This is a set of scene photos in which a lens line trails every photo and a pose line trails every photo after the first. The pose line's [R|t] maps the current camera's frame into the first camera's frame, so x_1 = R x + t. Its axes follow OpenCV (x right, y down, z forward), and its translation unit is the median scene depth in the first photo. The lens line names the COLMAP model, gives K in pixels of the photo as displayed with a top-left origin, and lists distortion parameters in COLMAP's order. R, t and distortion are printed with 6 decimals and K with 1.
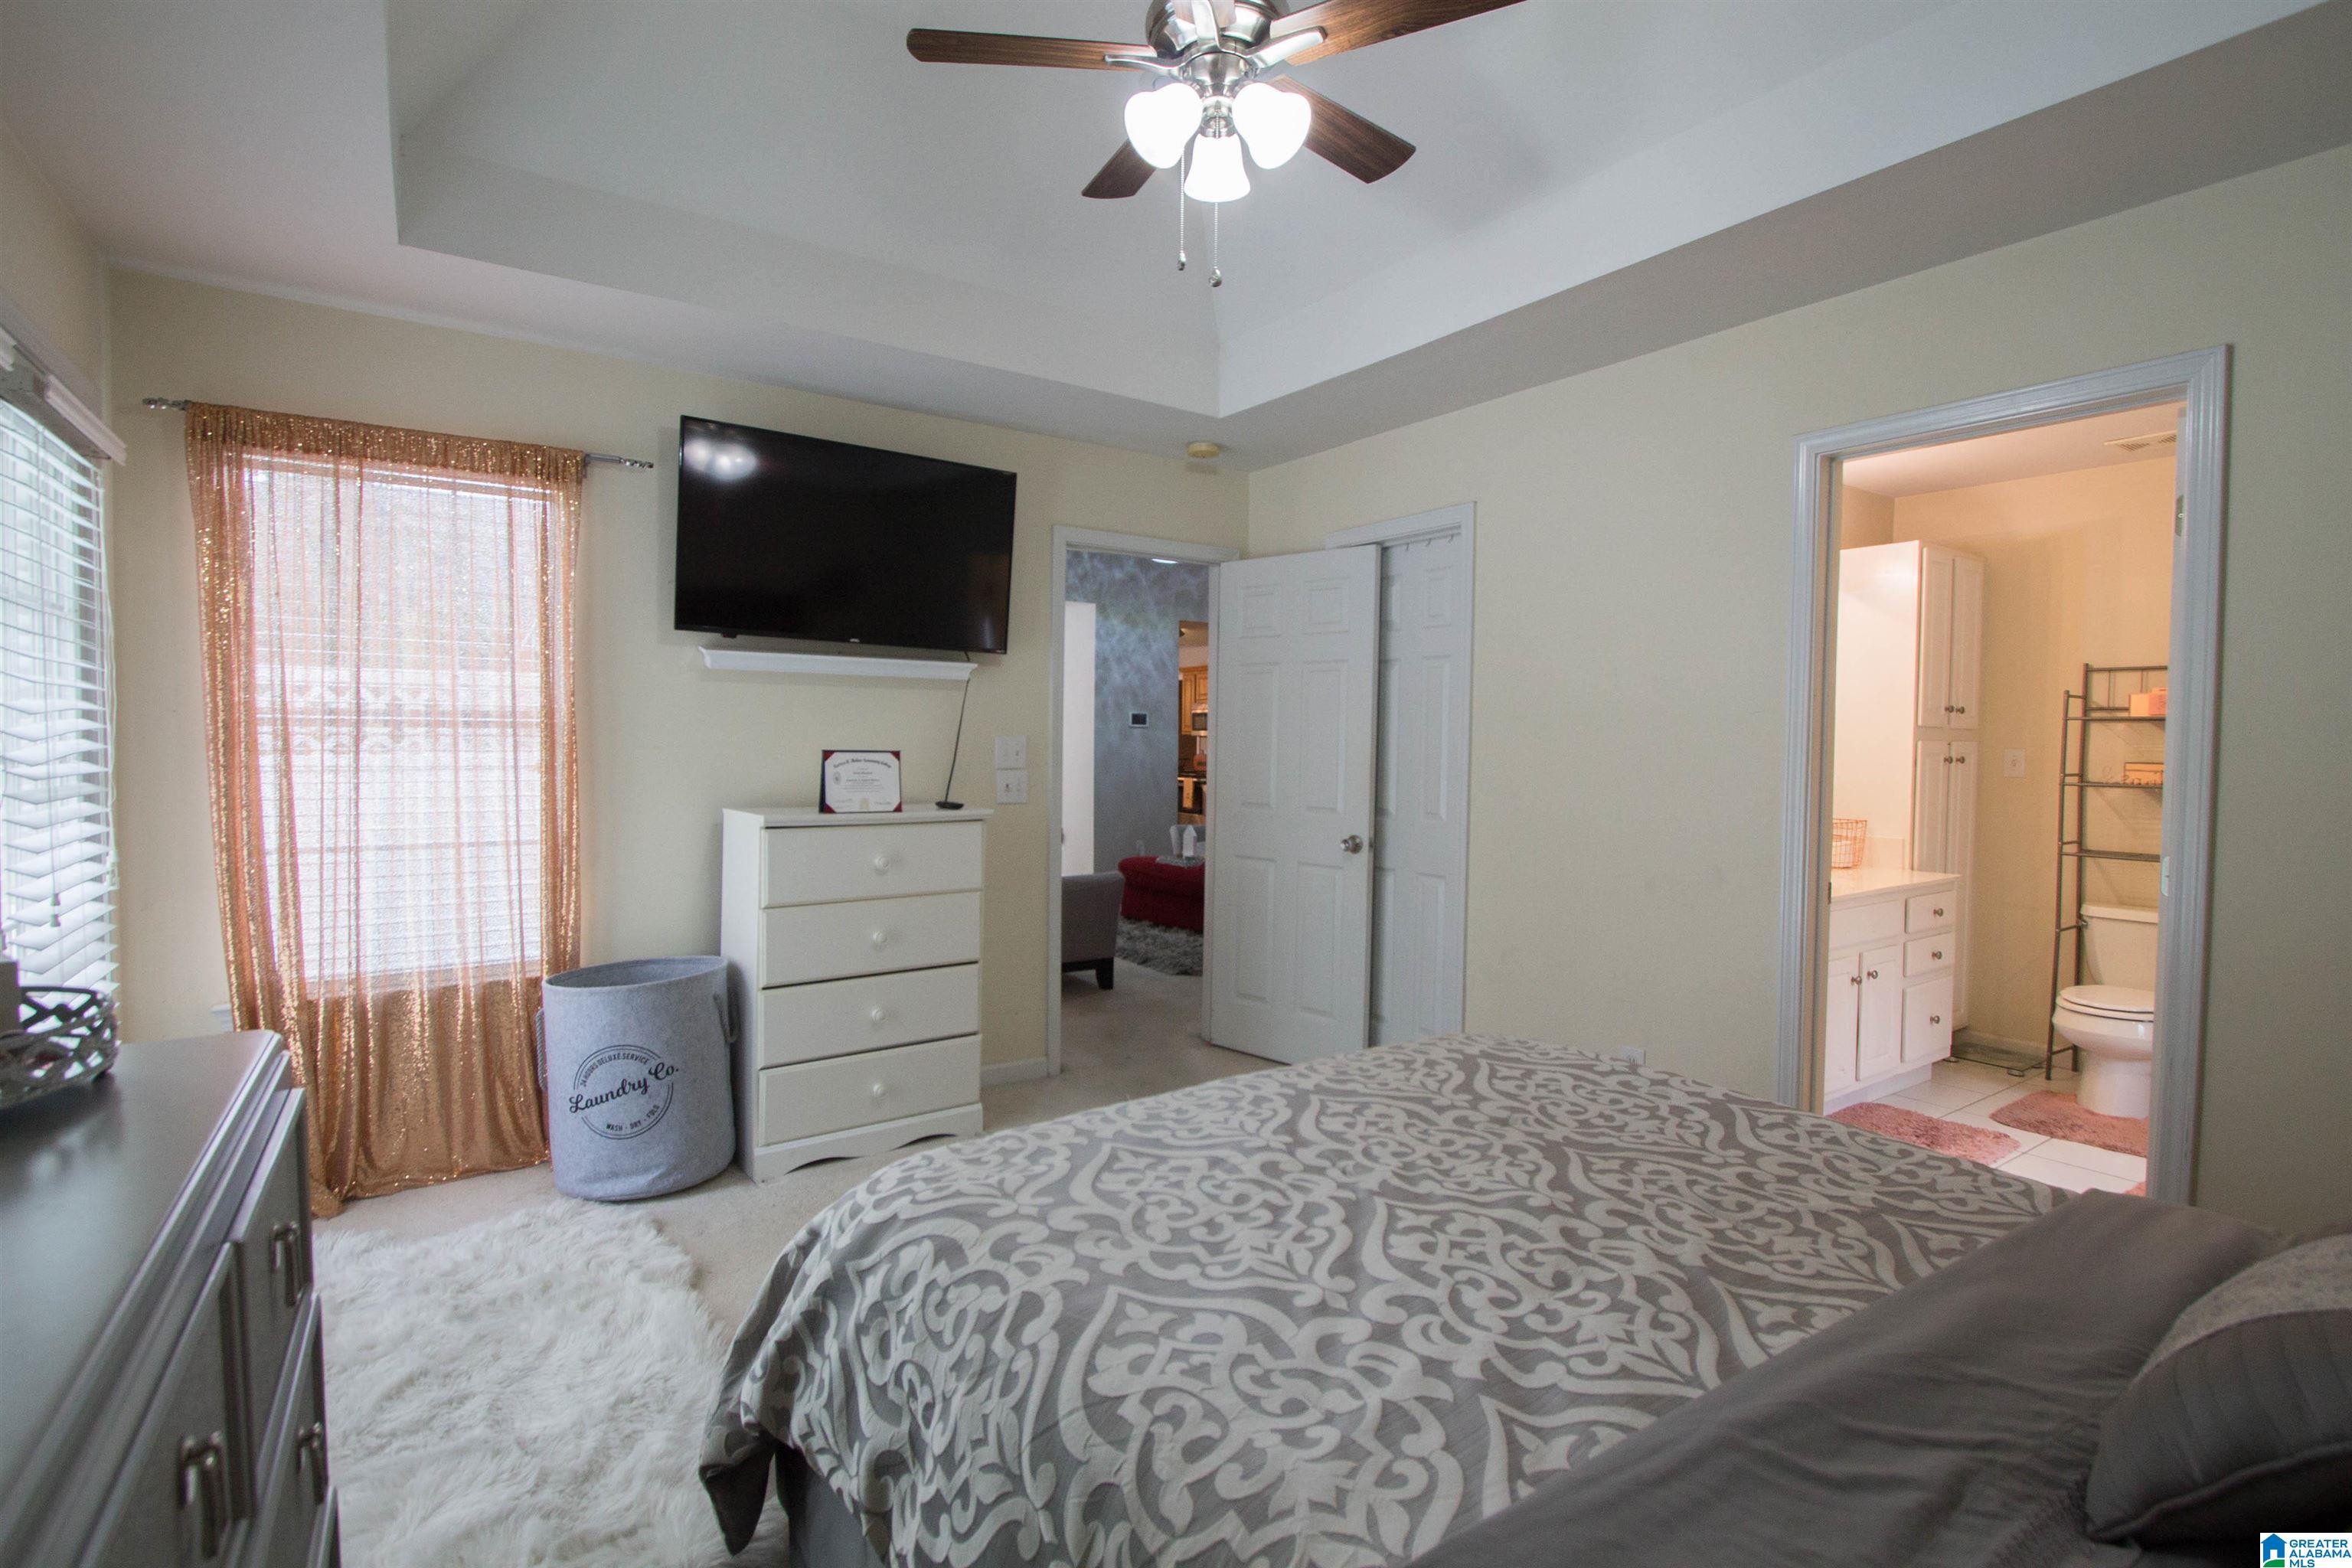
lens RADIAL K [[1113.6, 0, 1156.0], [0, 1113.6, 776.1], [0, 0, 1]] dist [-0.023296, 0.003753]
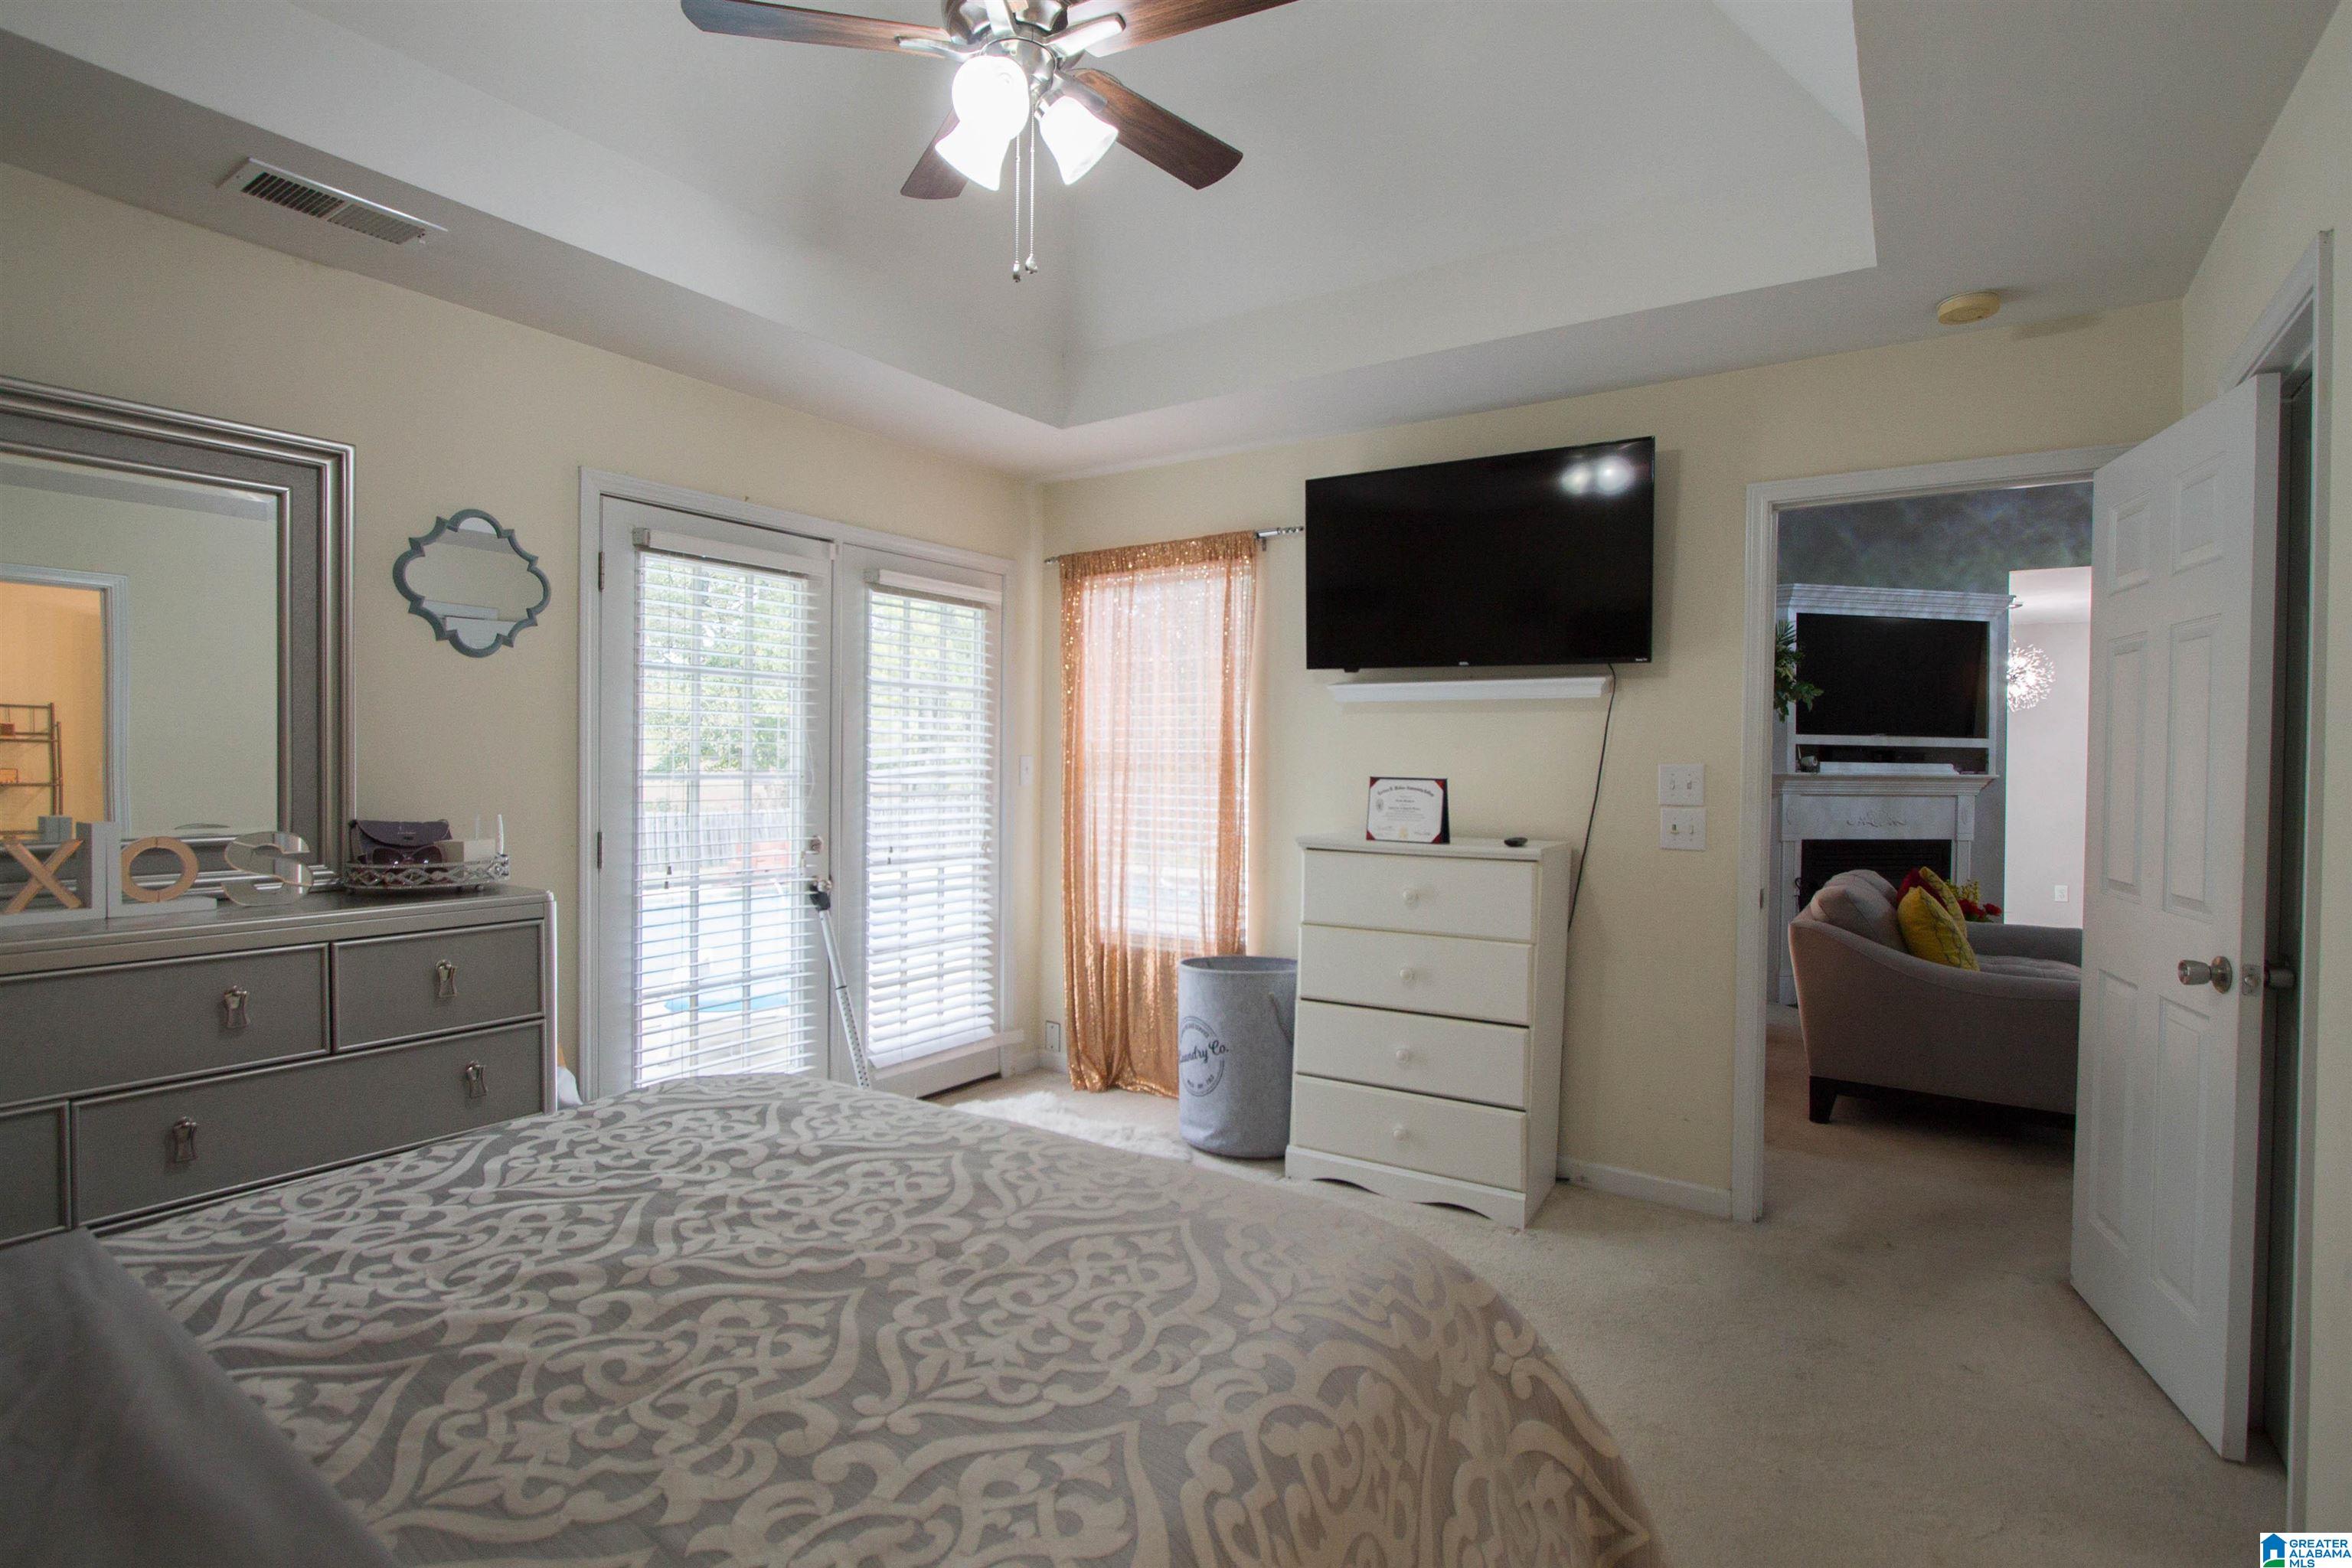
lens RADIAL K [[1113.6, 0, 1156.9], [0, 1113.6, 775.2], [0, 0, 1]] dist [-0.023296, 0.003753]
pose [[0.371026, 0.003109, -0.928617, 1.008783], [-0.038557, 0.999184, -0.012061, -0.009238], [0.927822, 0.040280, 0.370843, 0.792907]]
